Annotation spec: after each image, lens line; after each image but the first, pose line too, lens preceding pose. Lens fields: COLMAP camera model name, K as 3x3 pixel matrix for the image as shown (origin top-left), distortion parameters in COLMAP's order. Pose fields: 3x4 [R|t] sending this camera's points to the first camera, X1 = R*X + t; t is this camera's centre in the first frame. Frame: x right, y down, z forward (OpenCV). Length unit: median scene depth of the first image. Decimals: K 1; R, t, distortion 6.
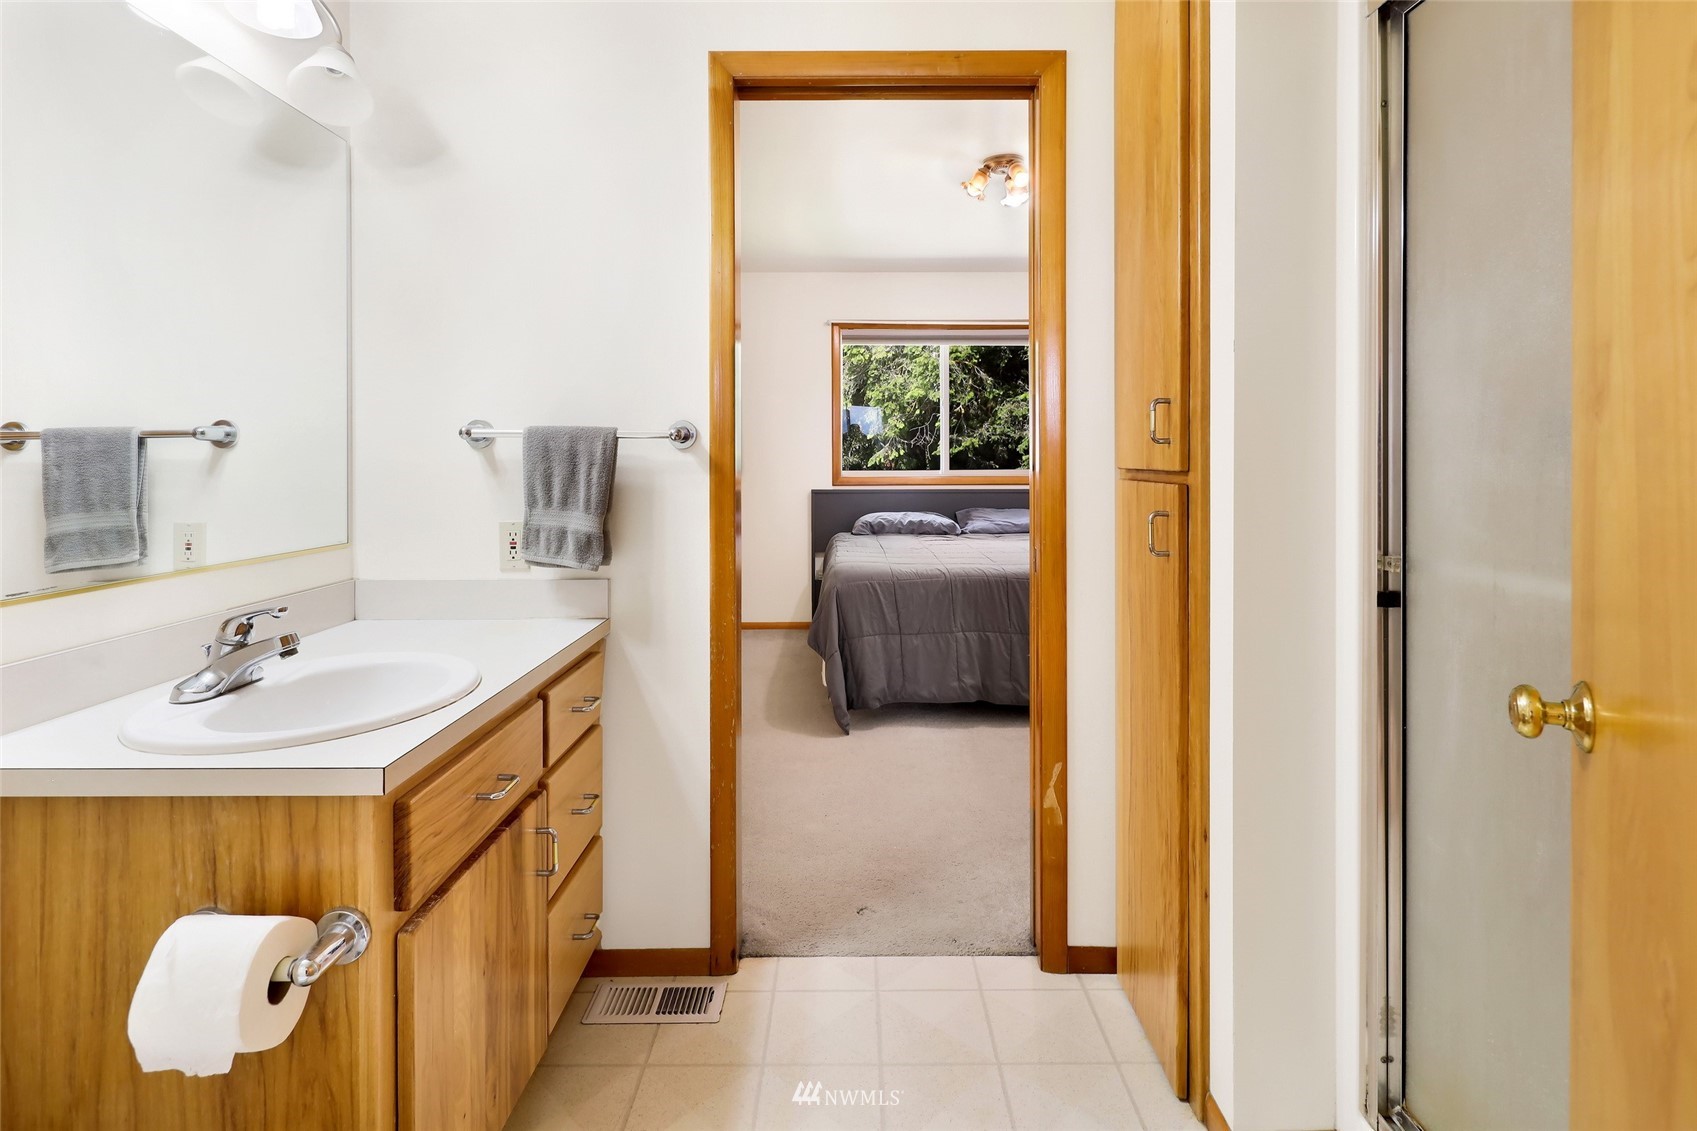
lens RADIAL K [[851.7, 0, 852.4], [0, 851.7, 456.3], [0, 0, 1]] dist [0.000895, -0.000457]
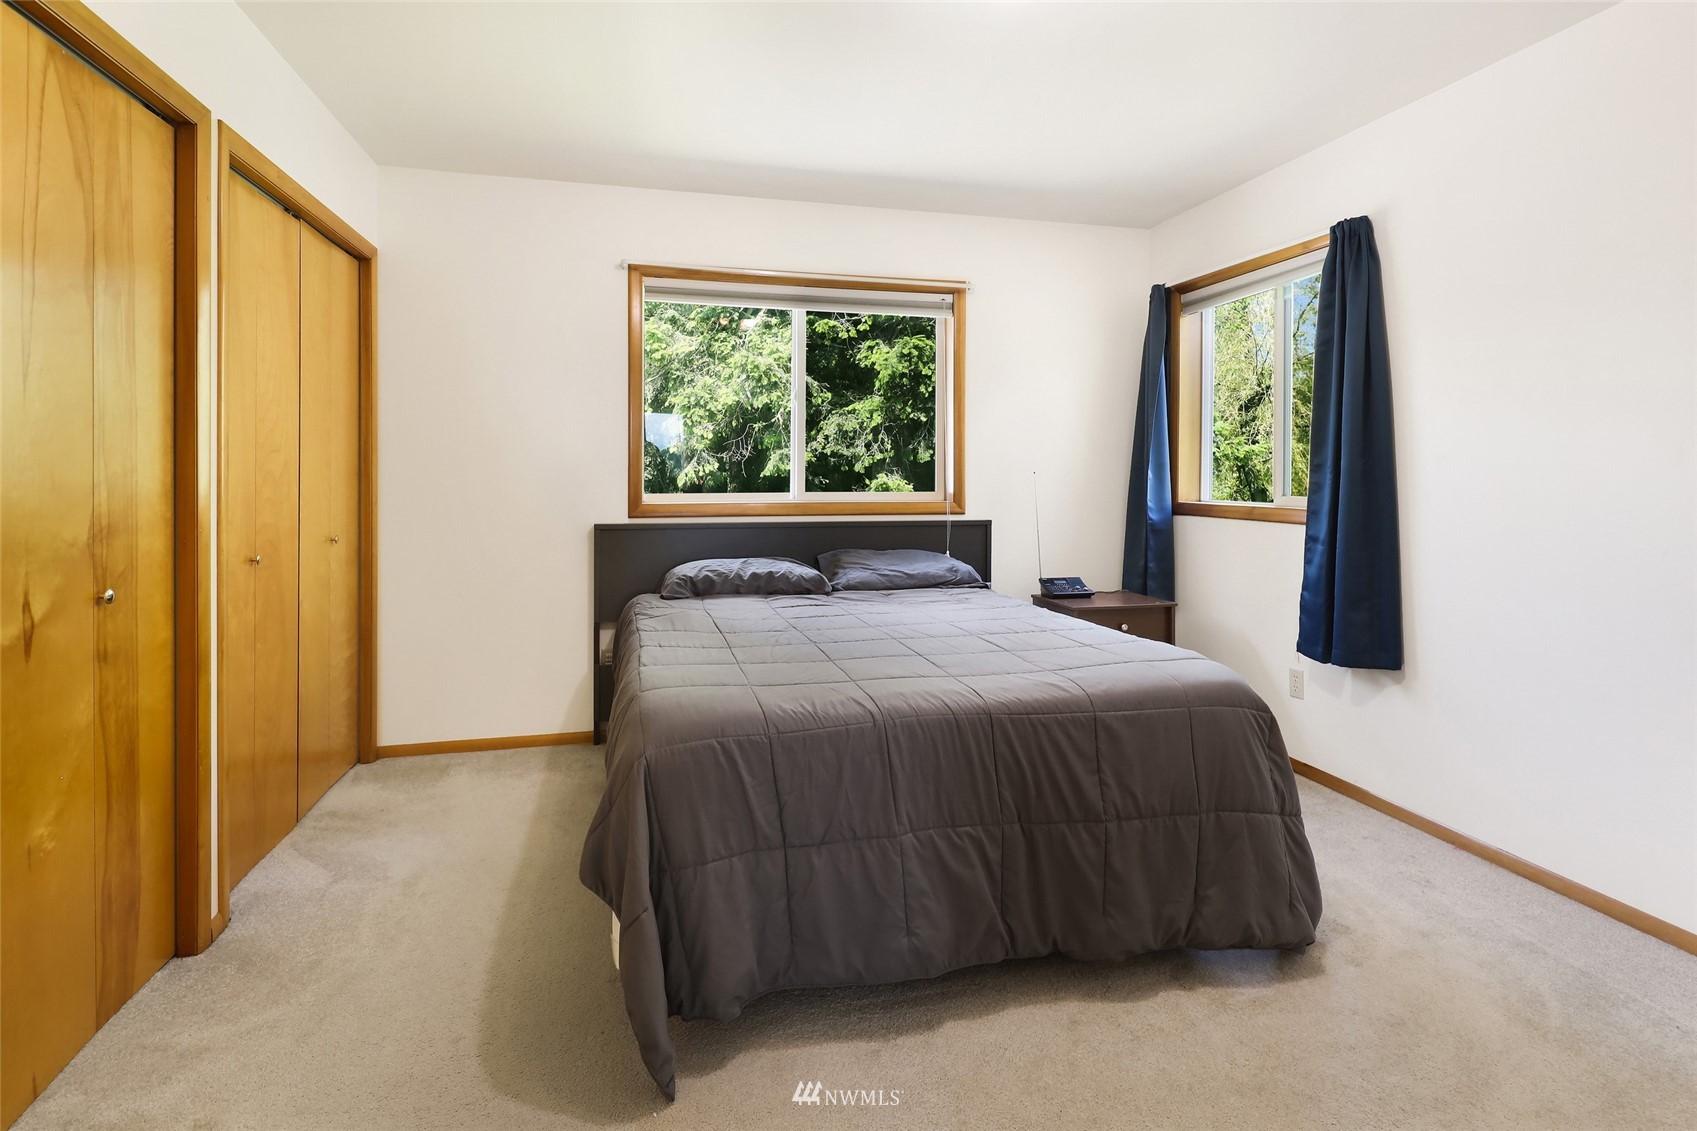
lens RADIAL K [[869.4, 0, 845.0], [0, 869.4, 497.8], [0, 0, 1]] dist [0.001506, 0.000534]
pose [[0.974222, 0.003474, 0.225566, -0.013102], [-0.008889, 0.999696, 0.022993, 0.004025], [-0.225418, -0.024405, 0.973956, 0.351784]]
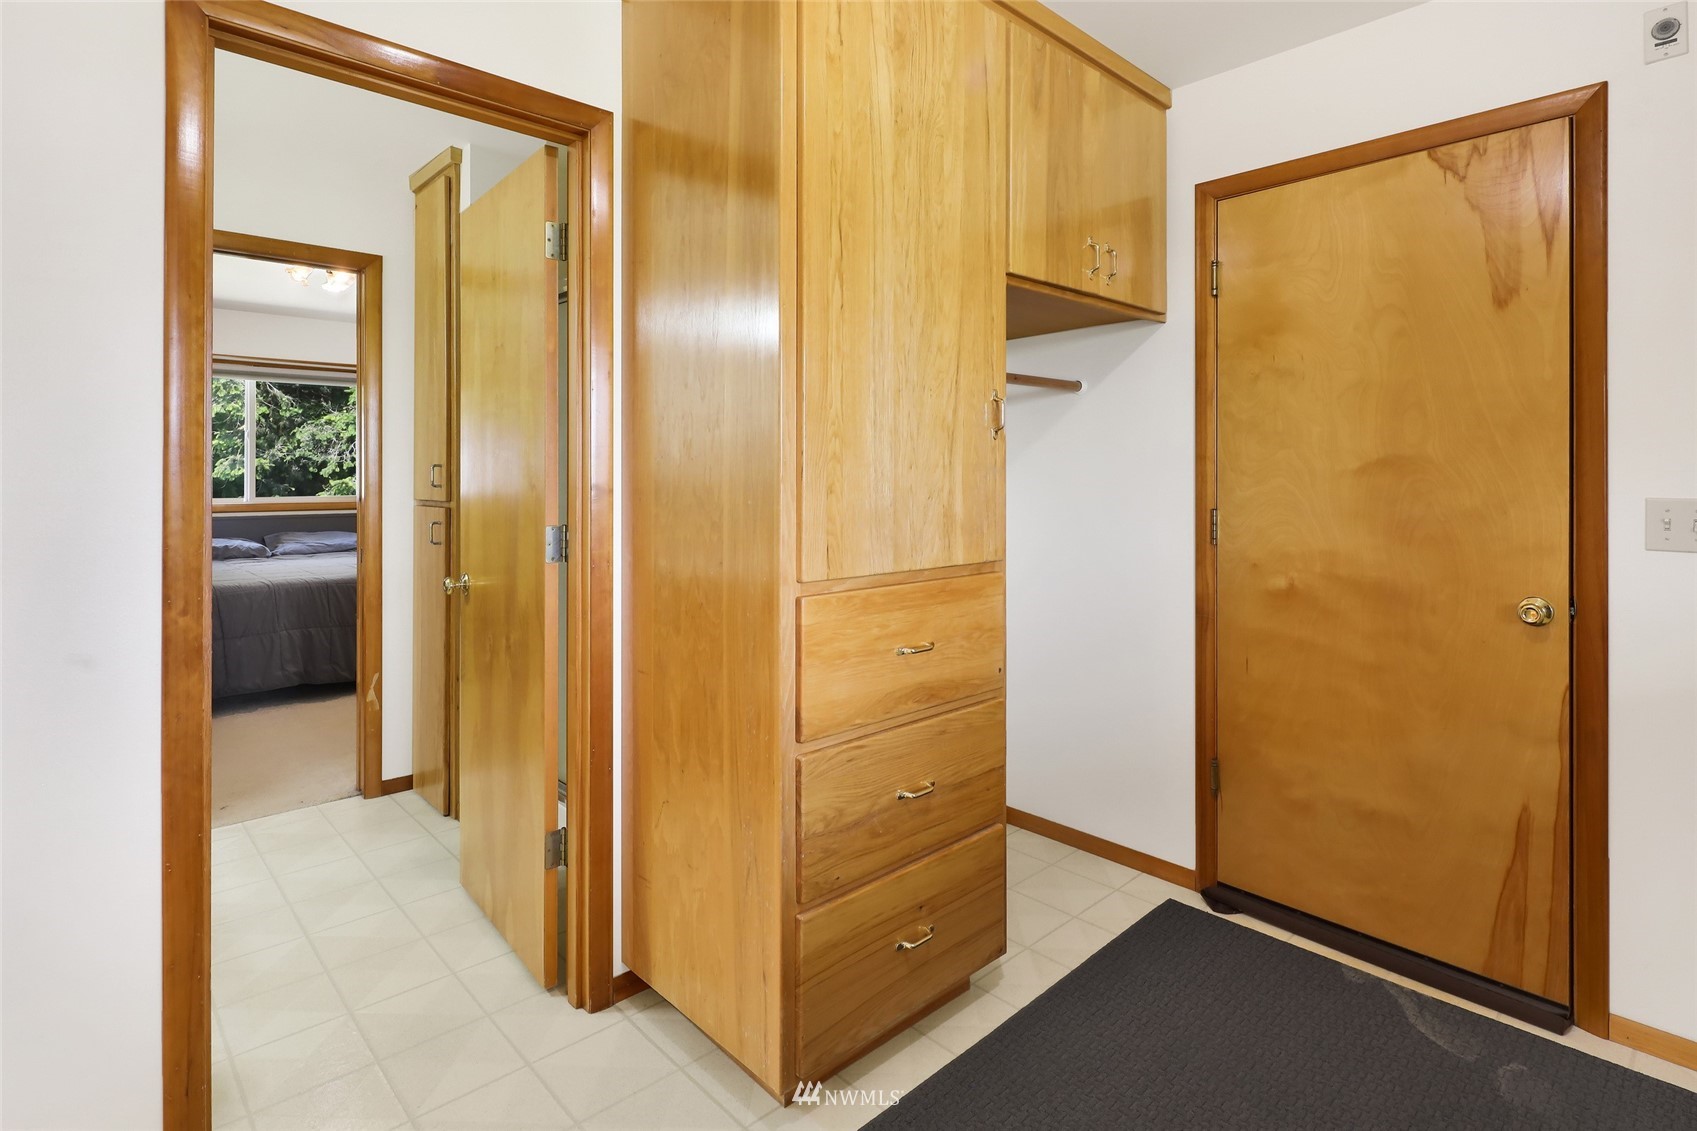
lens RADIAL K [[853.8, 0, 842.5], [0, 853.8, 472.2], [0, 0, 1]] dist [0.000738, -0.000816]
pose [[0.733092, 0.005286, 0.680109, -0.080751], [-0.001675, 0.999981, -0.005967, -0.010890], [-0.680127, 0.003235, 0.733087, -0.300178]]
